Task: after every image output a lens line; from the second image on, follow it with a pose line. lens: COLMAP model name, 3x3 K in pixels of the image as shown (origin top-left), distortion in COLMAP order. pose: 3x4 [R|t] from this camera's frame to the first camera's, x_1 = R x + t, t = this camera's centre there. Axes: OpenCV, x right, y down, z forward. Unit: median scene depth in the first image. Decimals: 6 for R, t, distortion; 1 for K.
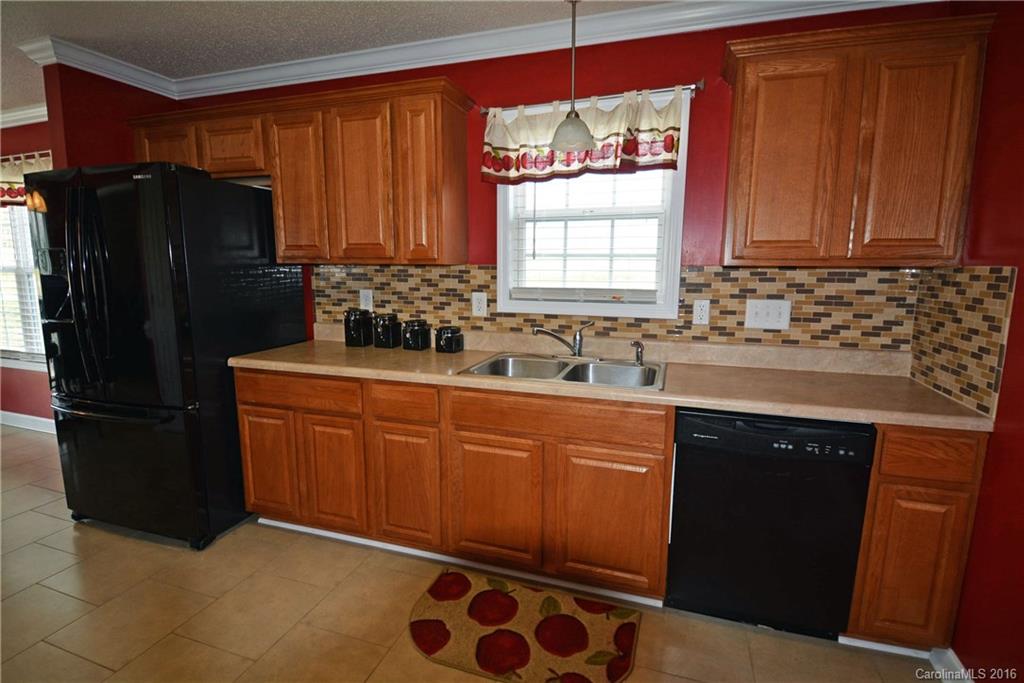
lens RADIAL K [[500.5, 0, 513.2], [0, 500.5, 337.3], [0, 0, 1]] dist [0.004796, -0.000422]
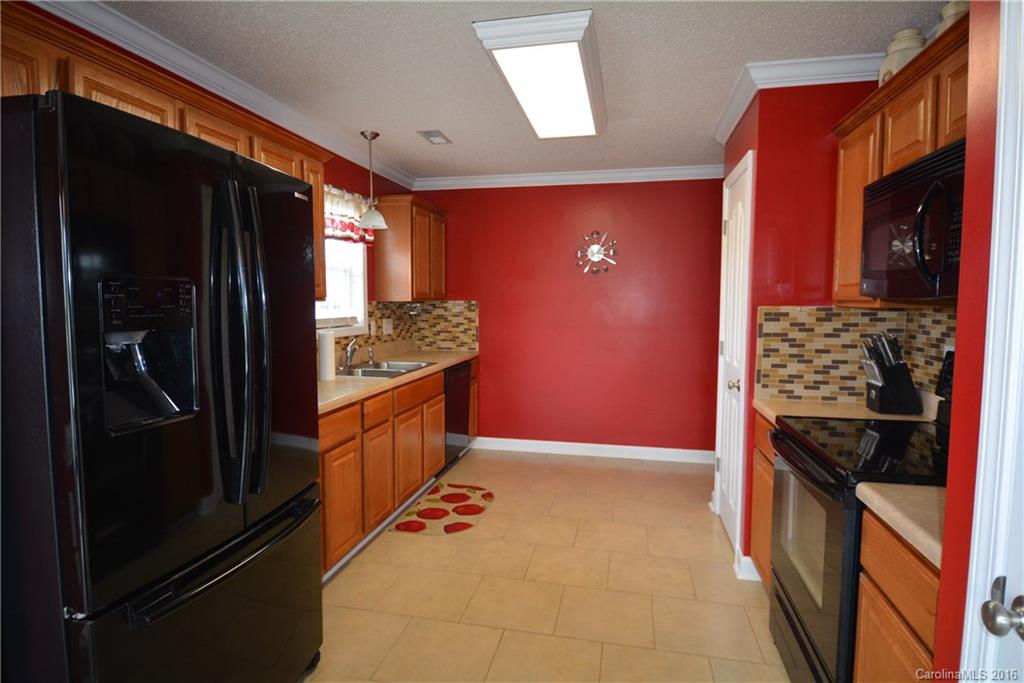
lens RADIAL K [[541.3, 0, 511.1], [0, 541.3, 341.4], [0, 0, 1]] dist [0.001152, 0.000780]
pose [[-0.111575, -0.078089, 0.990683, -1.711910], [0.141449, 0.985509, 0.093612, -0.127322], [-0.983638, 0.150576, -0.098913, 0.832003]]
